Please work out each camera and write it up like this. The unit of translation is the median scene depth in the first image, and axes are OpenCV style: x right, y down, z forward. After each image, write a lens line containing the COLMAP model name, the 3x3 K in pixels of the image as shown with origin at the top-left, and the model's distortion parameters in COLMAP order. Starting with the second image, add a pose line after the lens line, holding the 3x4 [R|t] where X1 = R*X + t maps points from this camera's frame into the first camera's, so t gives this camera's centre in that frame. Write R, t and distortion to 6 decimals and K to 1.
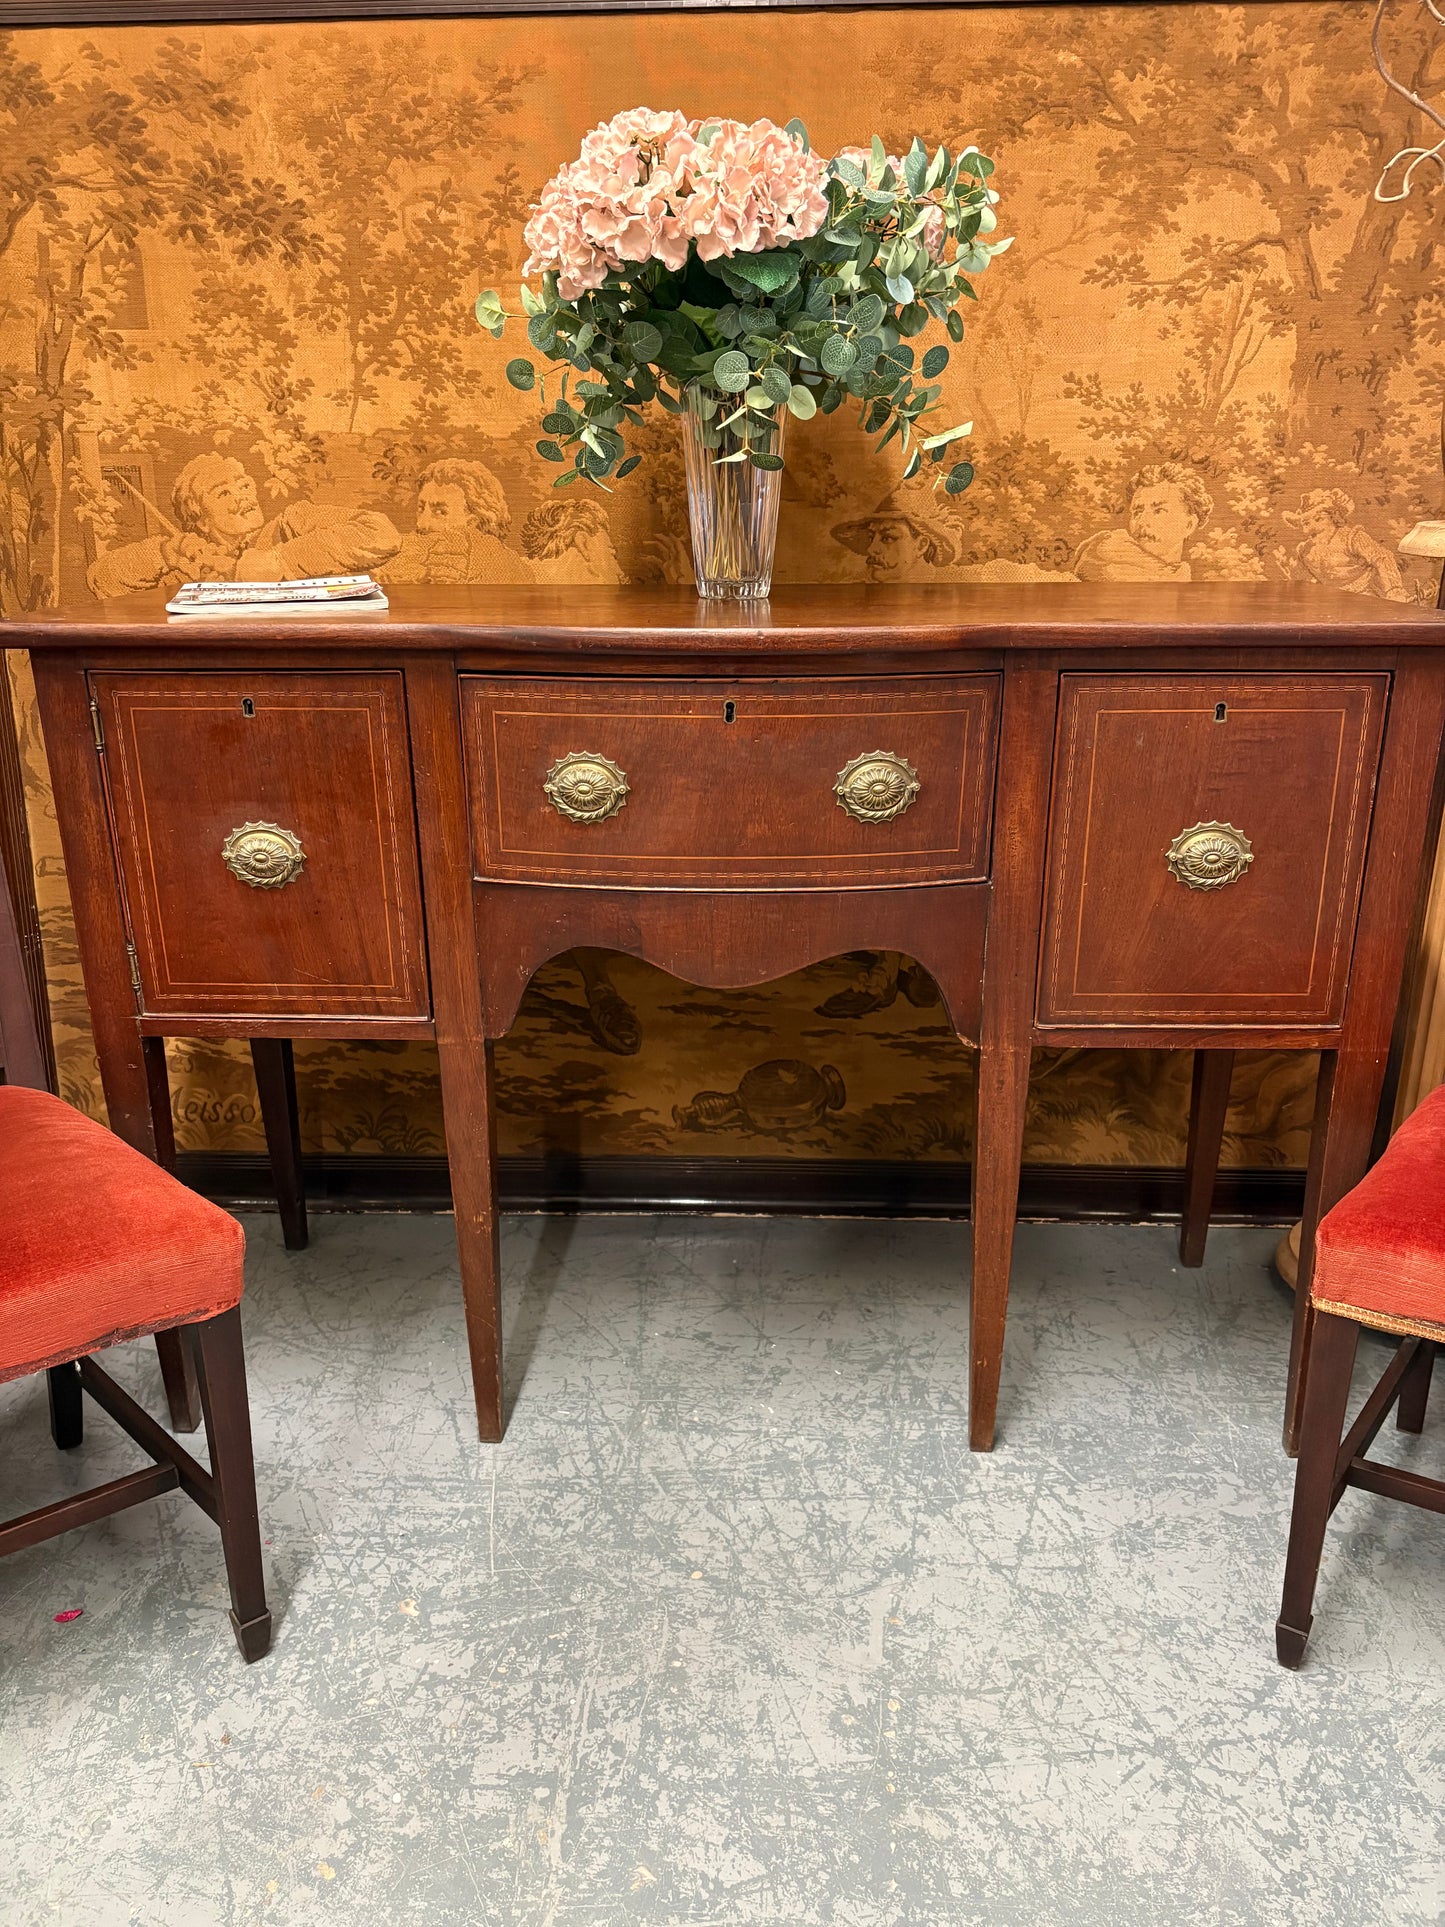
lens RADIAL K [[1480.6, 0, 719.8], [0, 1480.6, 962.9], [0, 0, 1]] dist [0.046914, -0.057753]
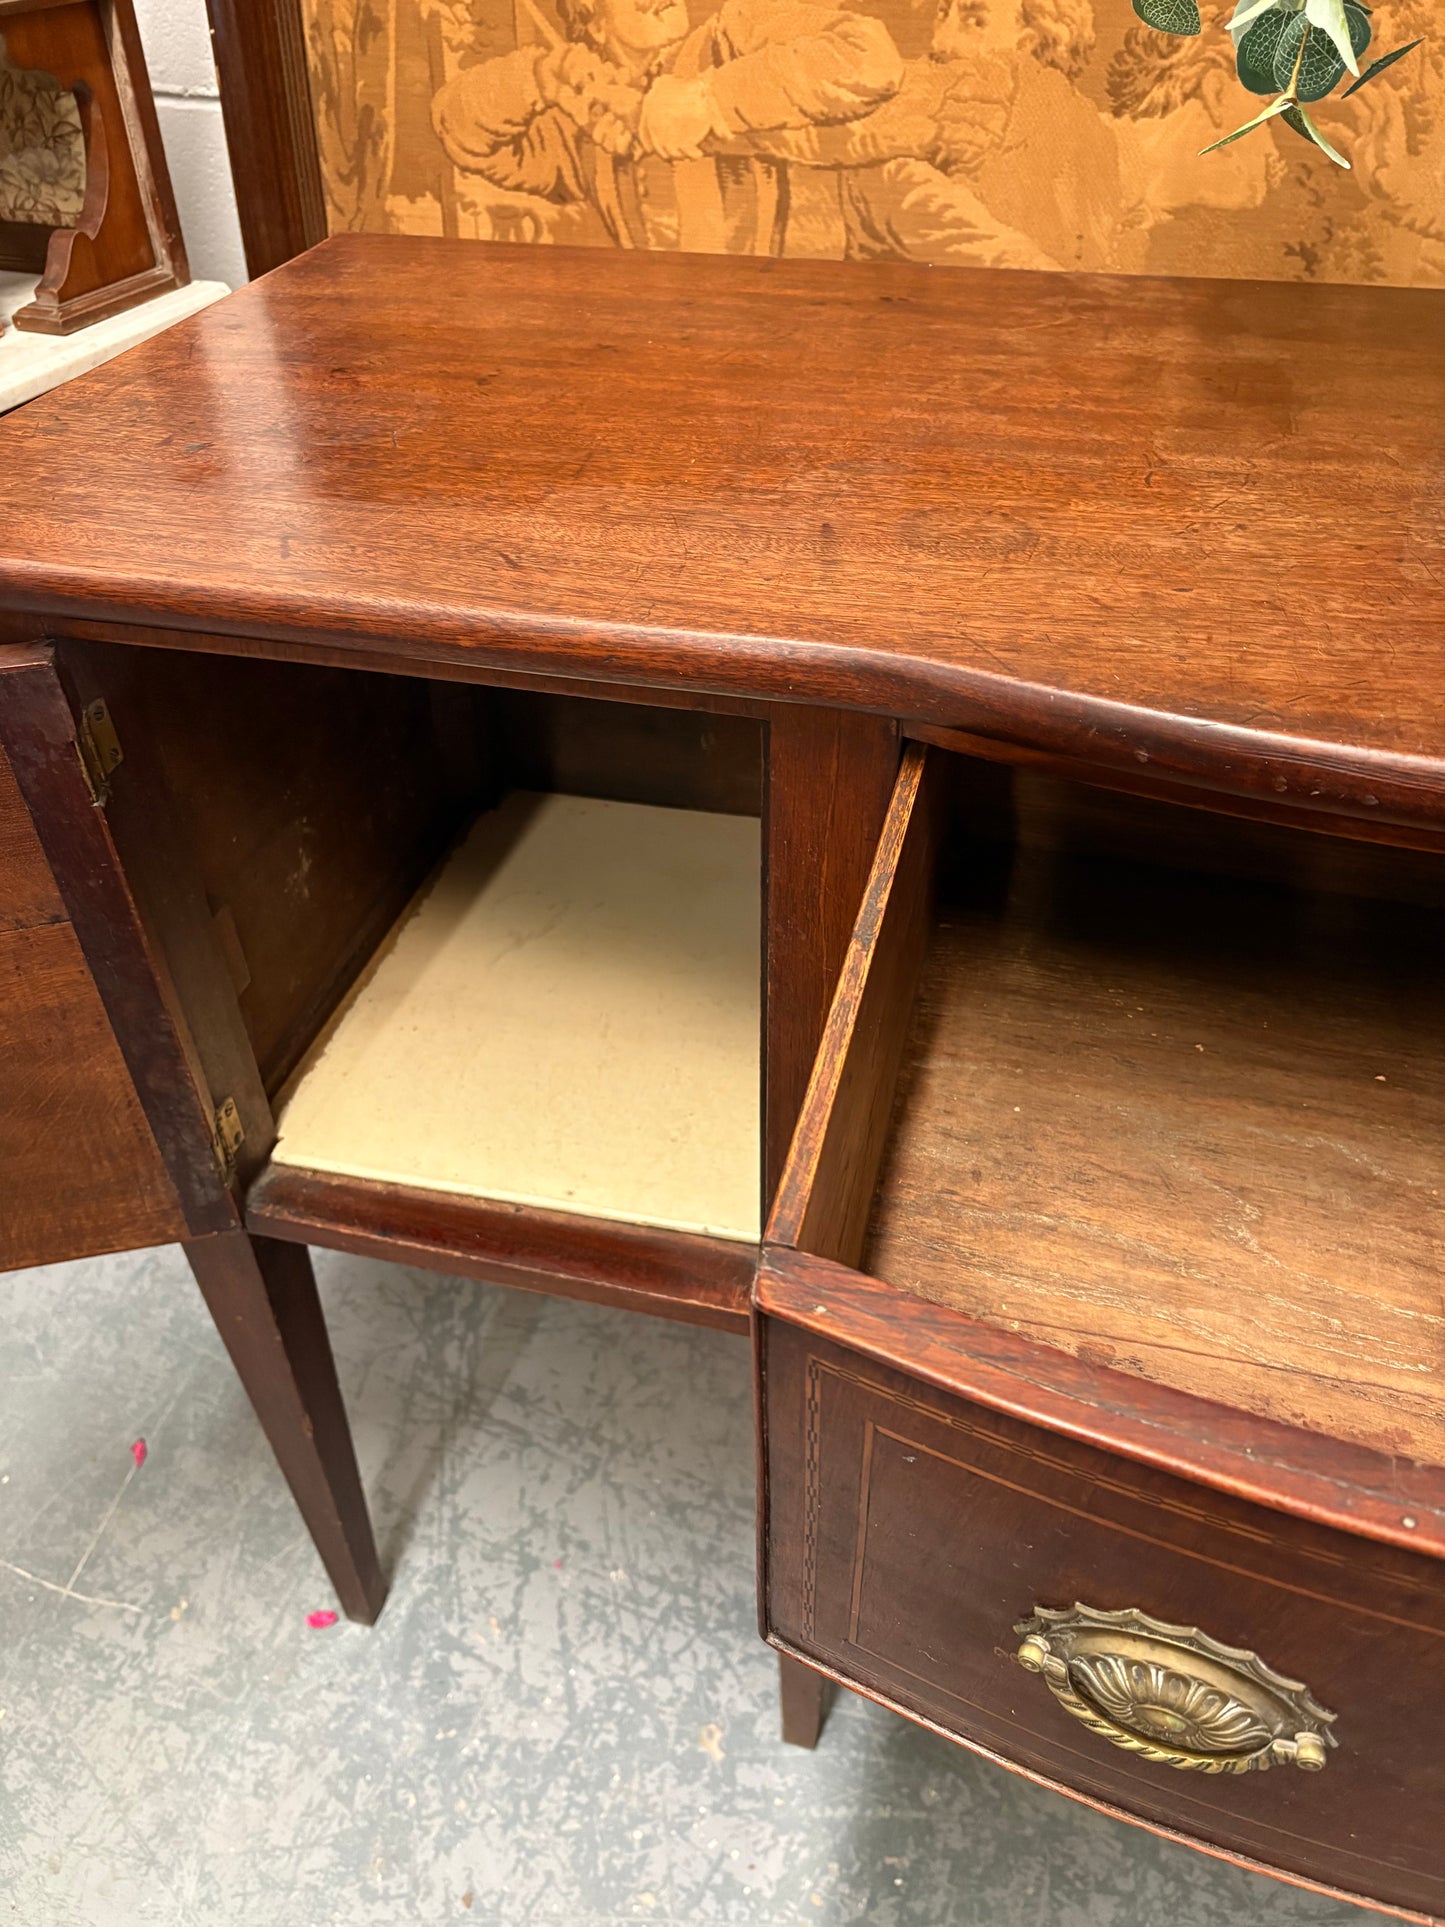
lens RADIAL K [[1479.6, 0, 707.9], [0, 1479.6, 975.2], [0, 0, 1]] dist [0.038163, -0.050091]
pose [[0.950376, 0.190672, -0.245824, -0.074384], [-0.092663, 0.927796, 0.361397, -0.162151], [0.296983, -0.320685, 0.899423, 0.333394]]
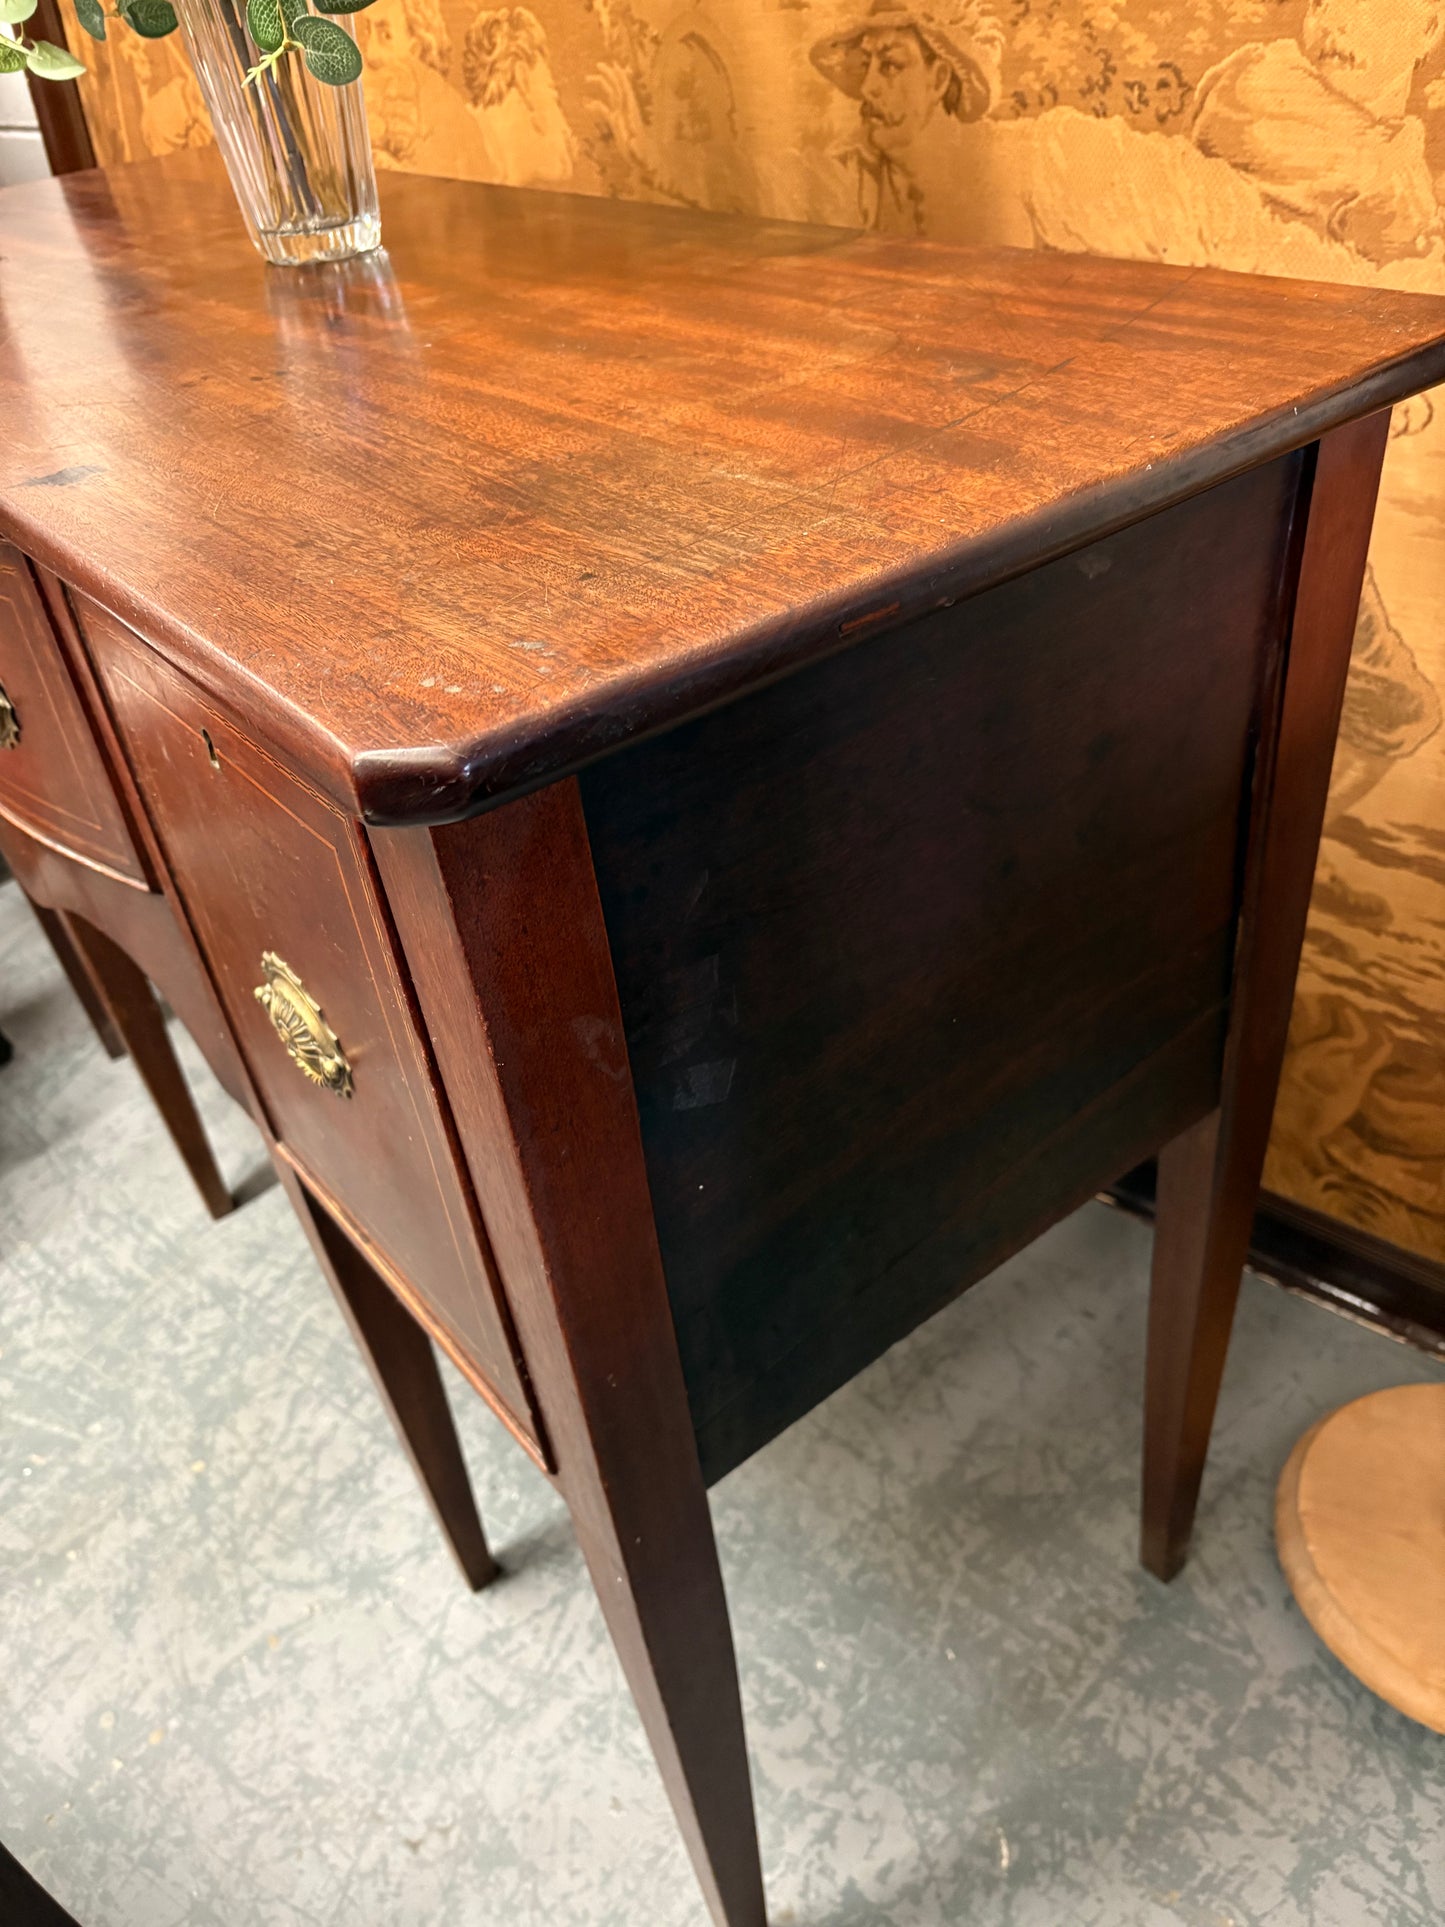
lens RADIAL K [[1480.6, 0, 704.8], [0, 1480.6, 973.6], [0, 0, 1]] dist [0.046914, -0.057753]
pose [[0.772386, 0.314992, -0.551543, 0.487048], [-0.104571, 0.919578, 0.378737, -0.181437], [0.626486, -0.234856, 0.743208, 0.470120]]
